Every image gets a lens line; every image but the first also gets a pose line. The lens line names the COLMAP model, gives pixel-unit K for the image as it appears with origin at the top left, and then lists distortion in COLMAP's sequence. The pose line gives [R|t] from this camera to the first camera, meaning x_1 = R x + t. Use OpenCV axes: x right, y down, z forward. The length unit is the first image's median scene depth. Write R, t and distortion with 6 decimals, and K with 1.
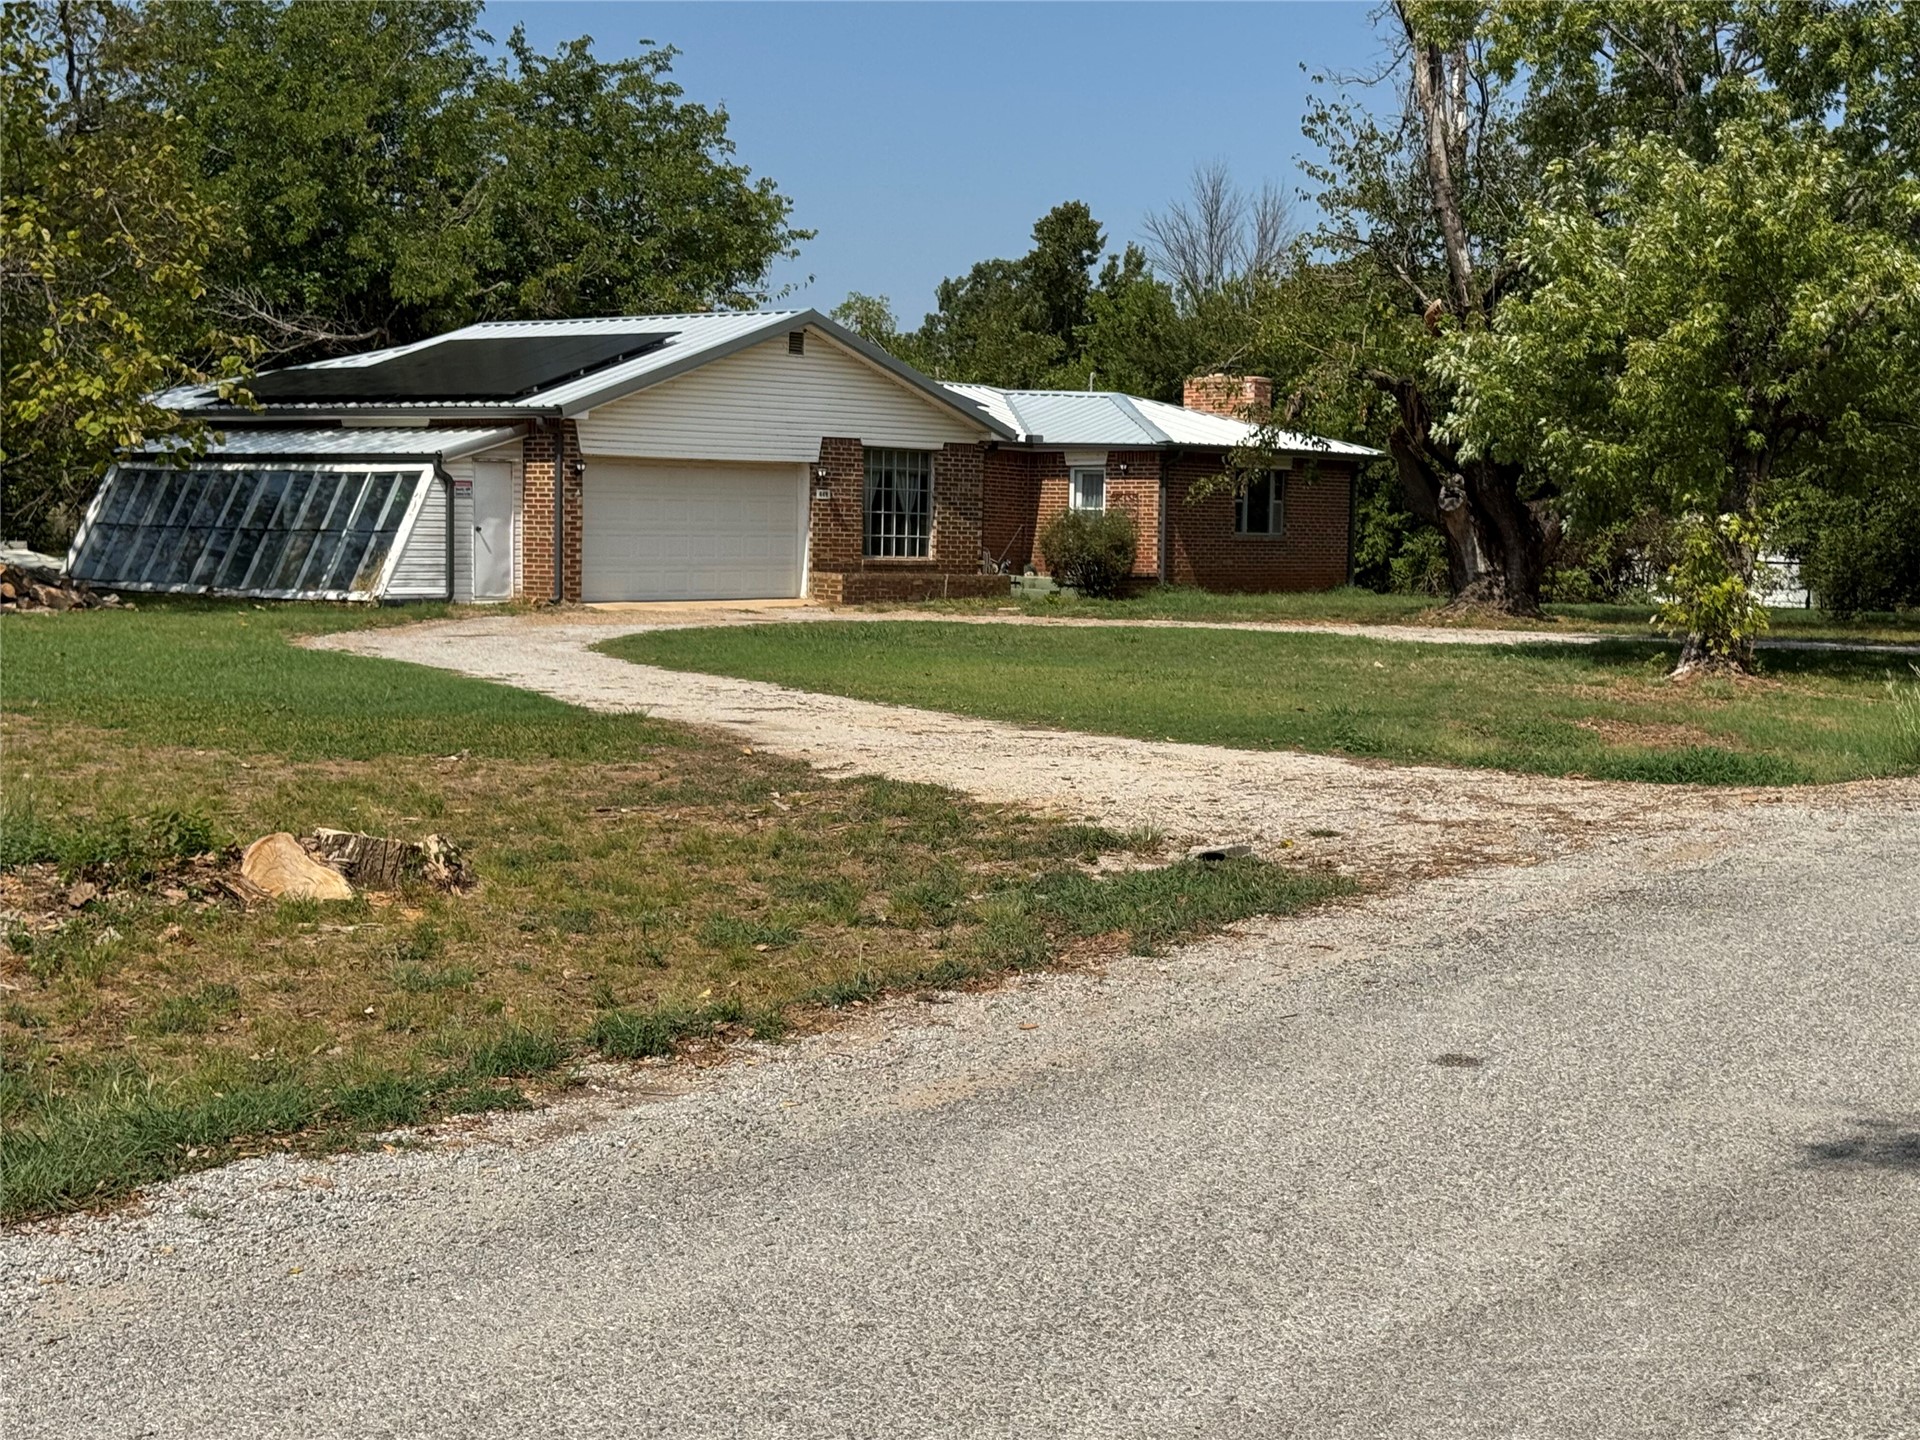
lens RADIAL K [[2809.1, 0, 959.4], [0, 2809.1, 729.0], [0, 0, 1]] dist [0.153354, 0.000000]
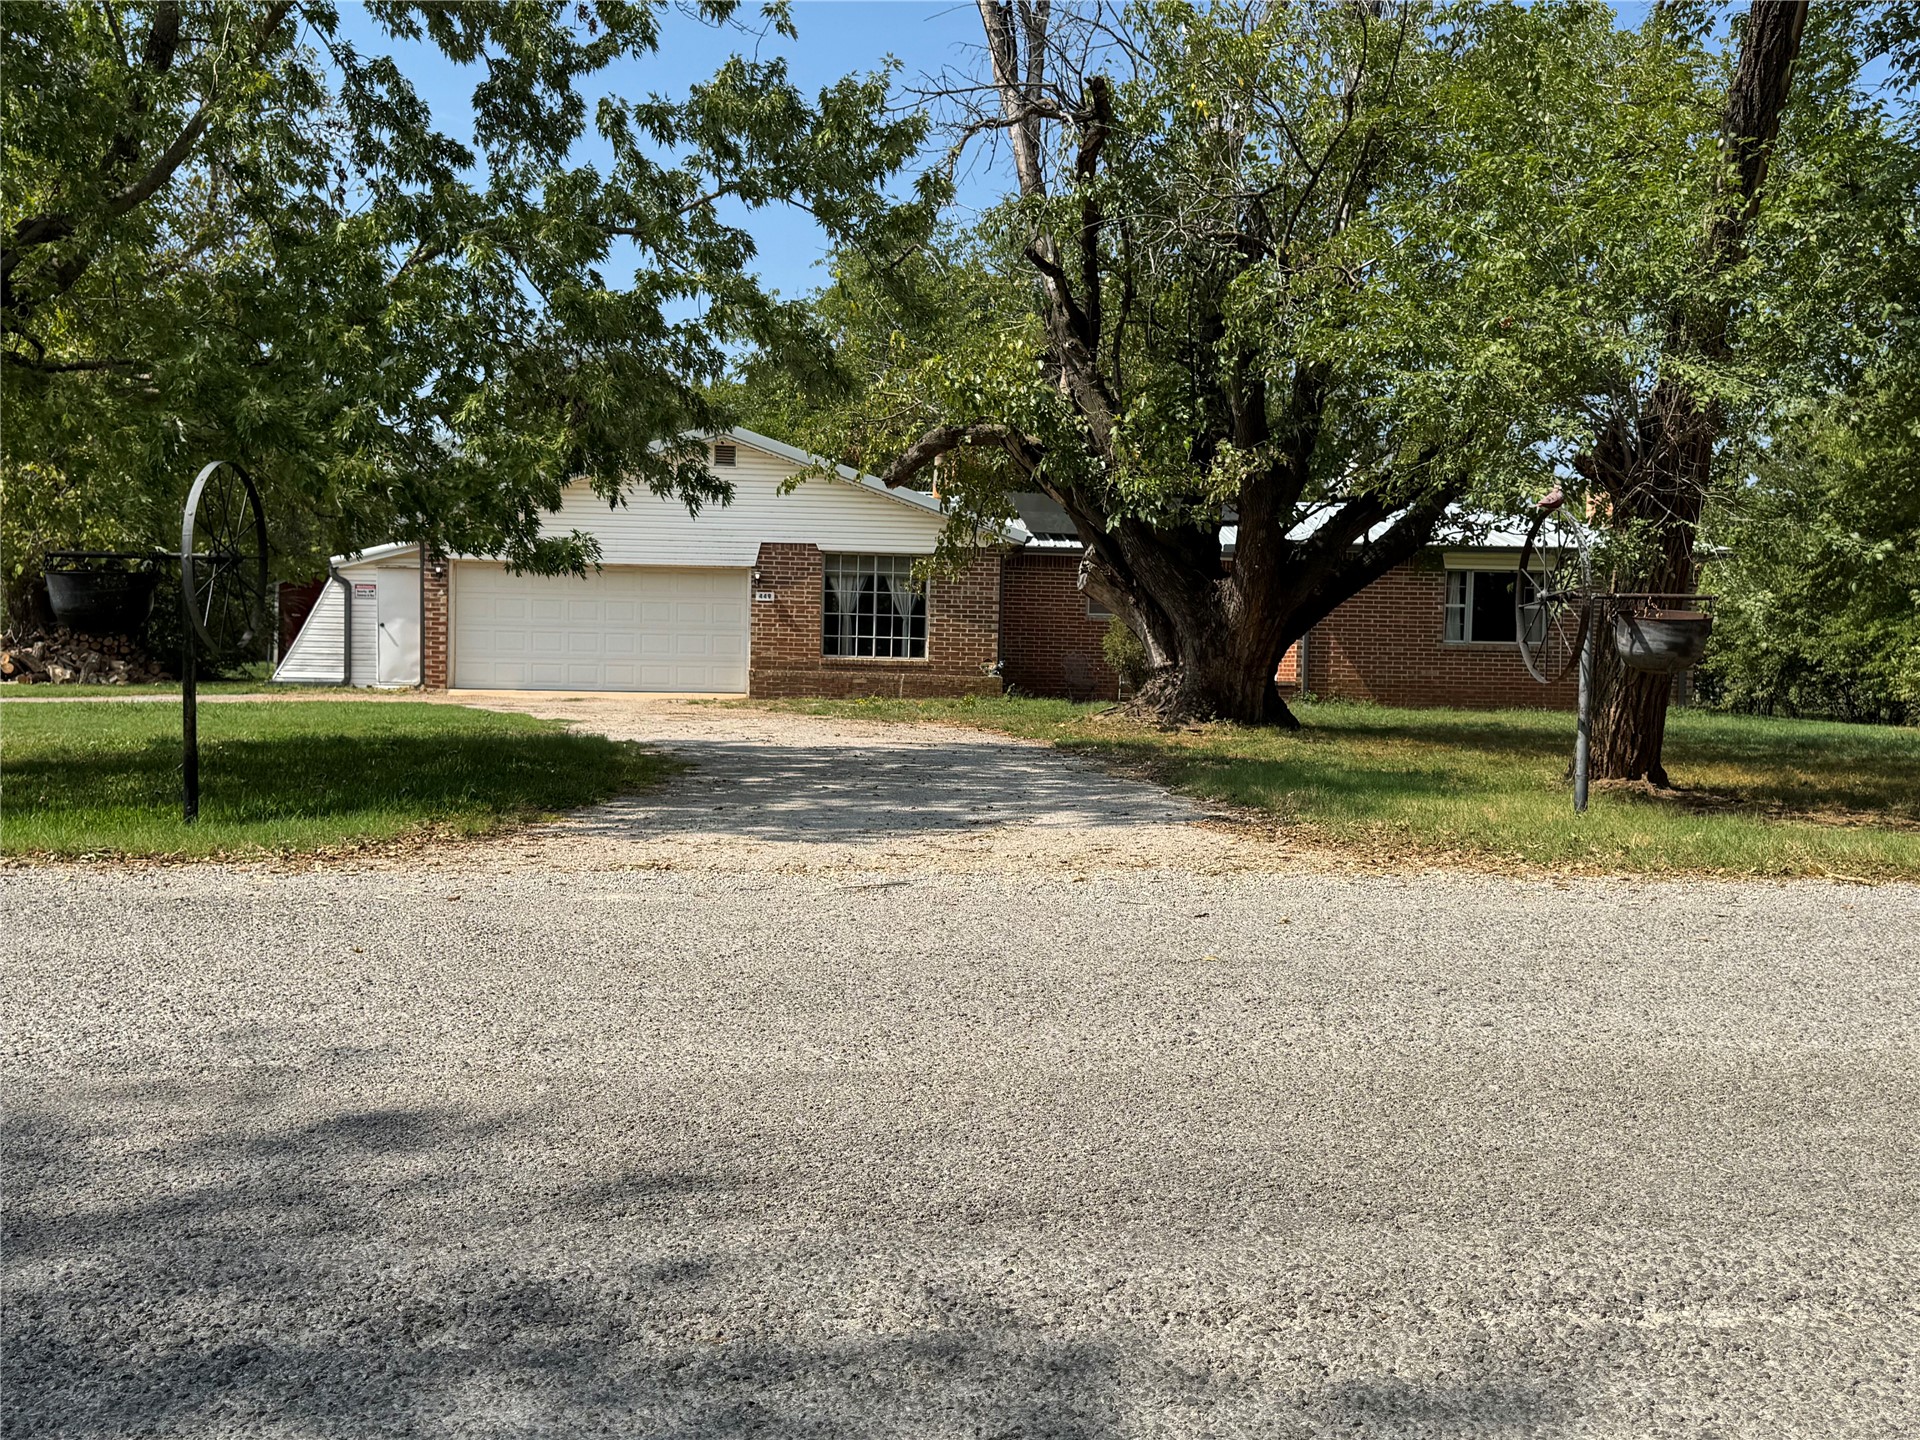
lens RADIAL K [[1764.0, 0, 964.2], [0, 1764.0, 713.2], [0, 0, 1]] dist [0.085296, 0.000000]
pose [[0.702664, 0.019397, -0.711258, 0.499998], [-0.061361, 0.997556, -0.033416, -0.022300], [0.708871, 0.067124, 0.702137, 0.609392]]
